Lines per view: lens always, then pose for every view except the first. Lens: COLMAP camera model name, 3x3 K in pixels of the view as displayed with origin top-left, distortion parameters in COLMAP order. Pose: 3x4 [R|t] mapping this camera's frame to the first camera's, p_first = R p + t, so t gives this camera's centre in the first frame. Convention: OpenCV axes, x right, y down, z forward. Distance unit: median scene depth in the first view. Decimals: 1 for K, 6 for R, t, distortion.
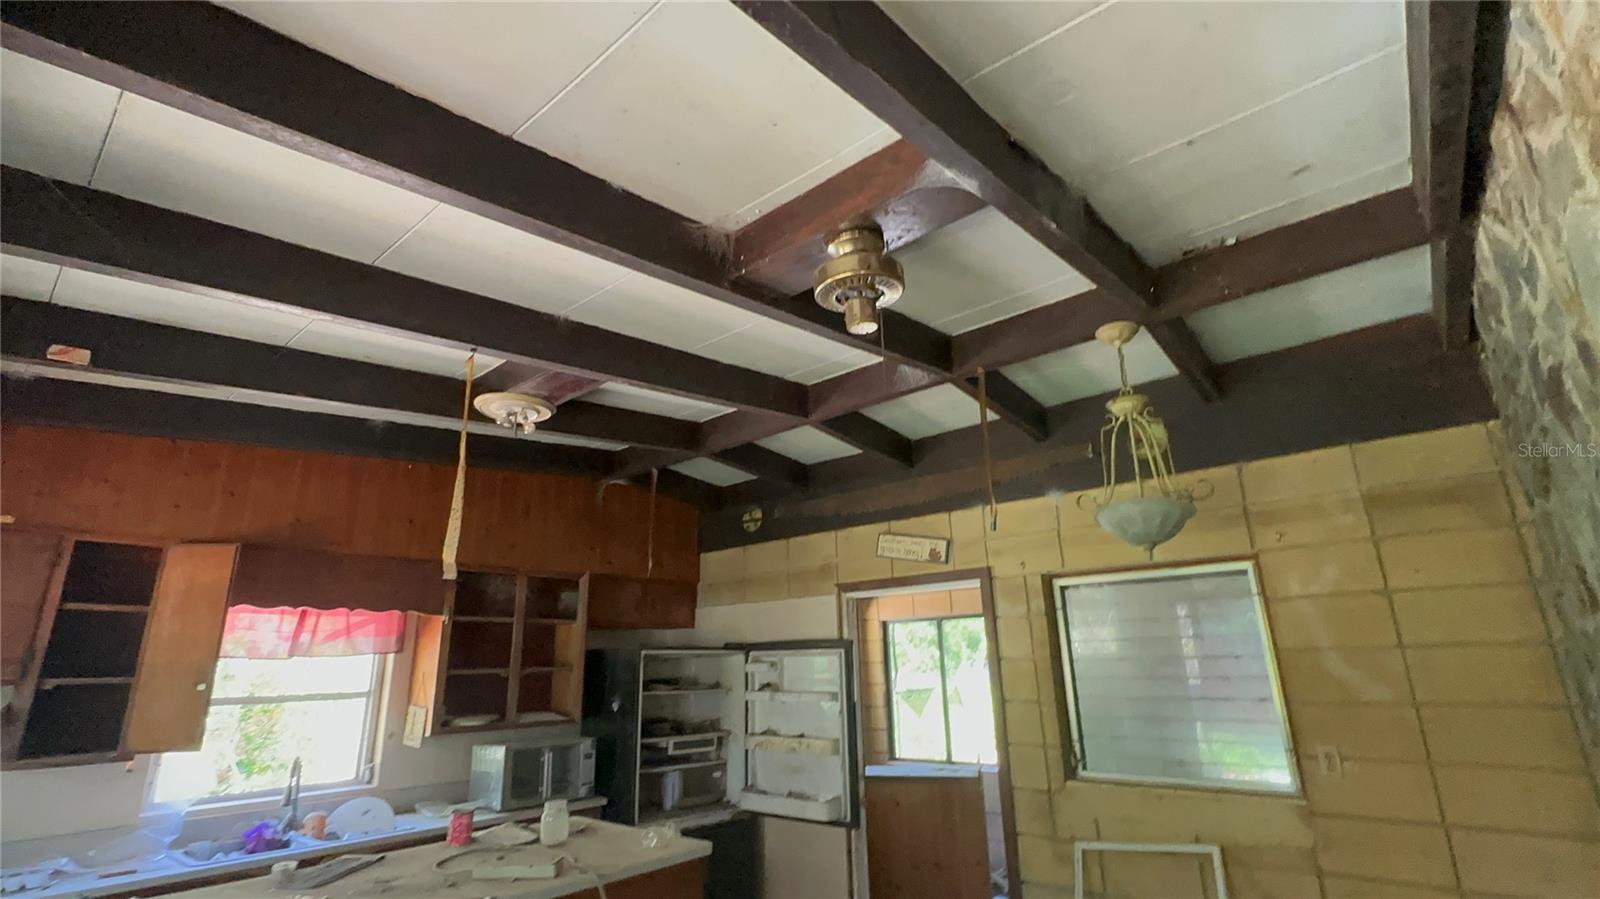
lens RADIAL K [[736.7, 0, 804.8], [0, 736.7, 452.6], [0, 0, 1]] dist [-0.006315, 0.001561]
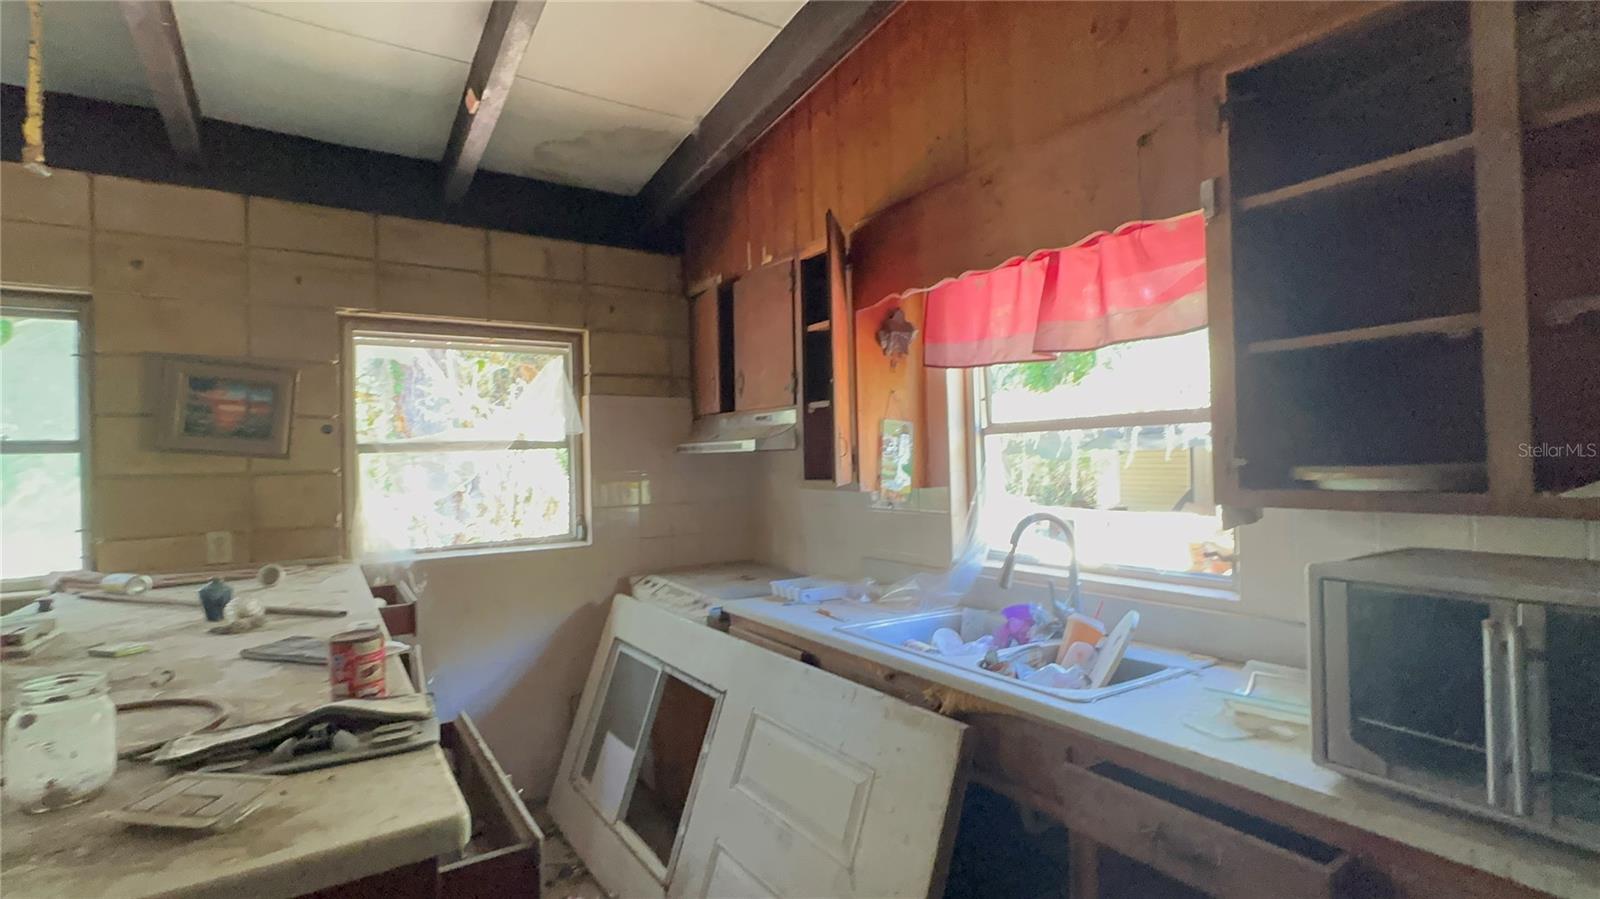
lens RADIAL K [[736.7, 0, 796.0], [0, 736.7, 450.1], [0, 0, 1]] dist [-0.006315, 0.001561]
pose [[-0.285472, 0.014974, -0.958270, -0.083120], [0.286533, 0.955478, -0.070428, 0.380028], [0.914552, -0.294681, -0.277053, 1.086079]]
